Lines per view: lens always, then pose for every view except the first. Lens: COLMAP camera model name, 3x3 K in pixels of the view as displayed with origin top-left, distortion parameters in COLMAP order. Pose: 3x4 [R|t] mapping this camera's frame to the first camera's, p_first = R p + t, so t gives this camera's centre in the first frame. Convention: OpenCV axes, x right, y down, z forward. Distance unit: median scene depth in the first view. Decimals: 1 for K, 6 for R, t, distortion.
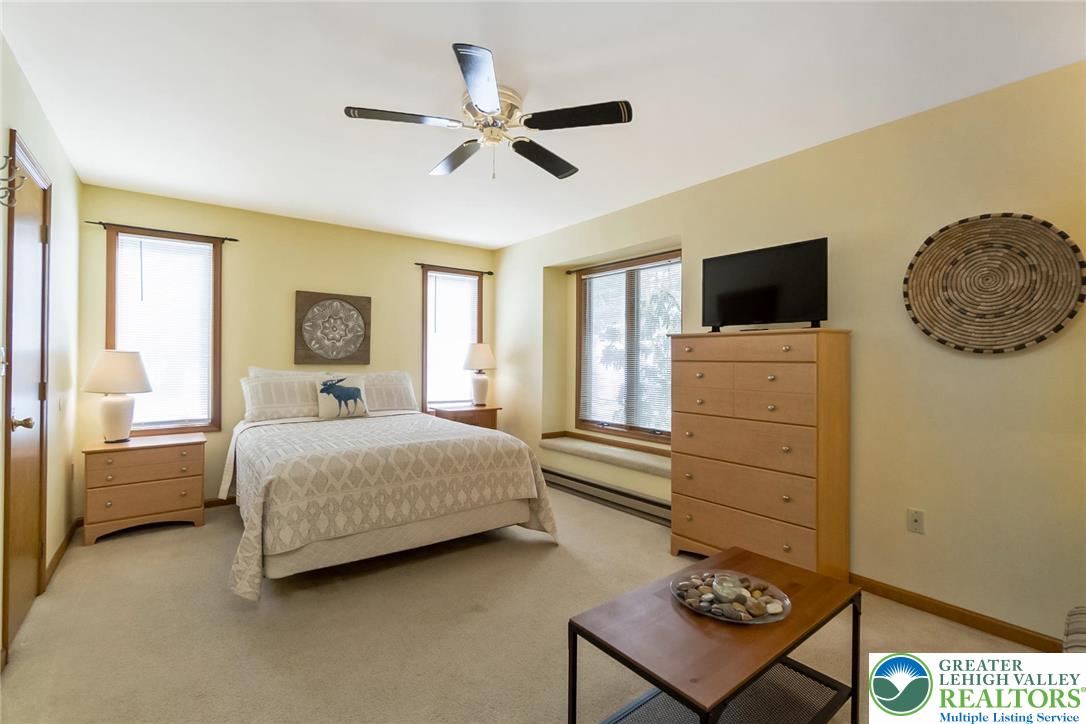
lens RADIAL K [[483.4, 0, 540.4], [0, 483.4, 359.8], [0, 0, 1]] dist [-0.002653, 0.000854]
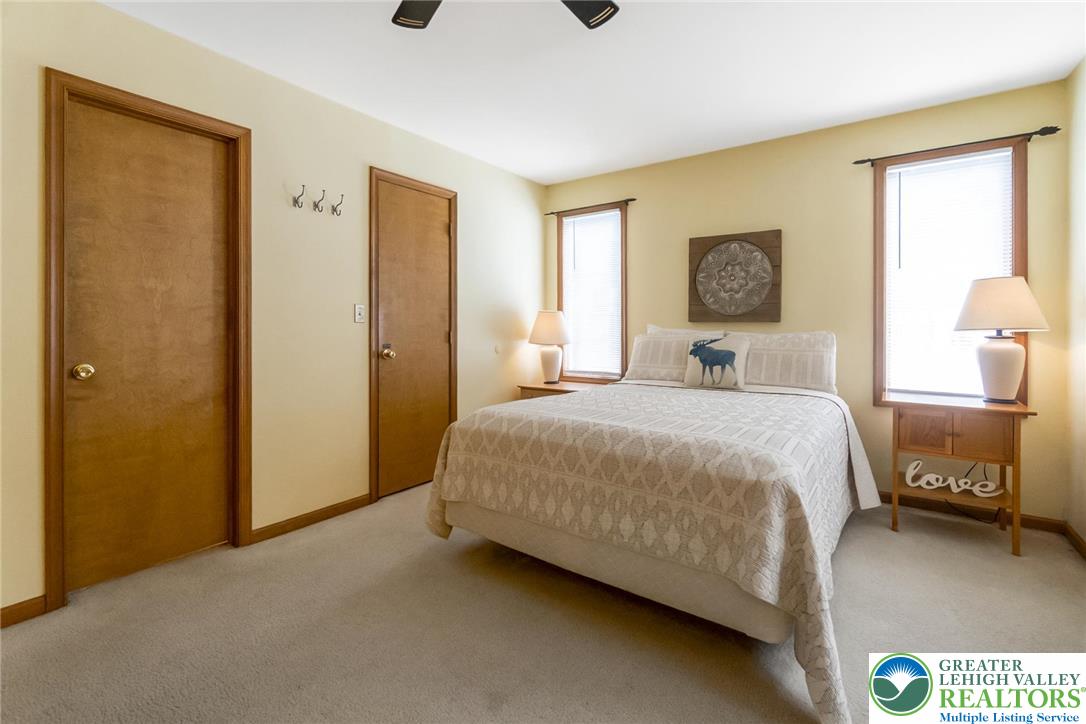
lens RADIAL K [[483.4, 0, 537.4], [0, 483.4, 329.8], [0, 0, 1]] dist [-0.002653, 0.000854]
pose [[0.296132, 0.001227, -0.955146, 0.269883], [-0.001673, 0.999998, 0.000766, 0.024973], [0.955146, 0.001371, 0.296133, 0.496272]]
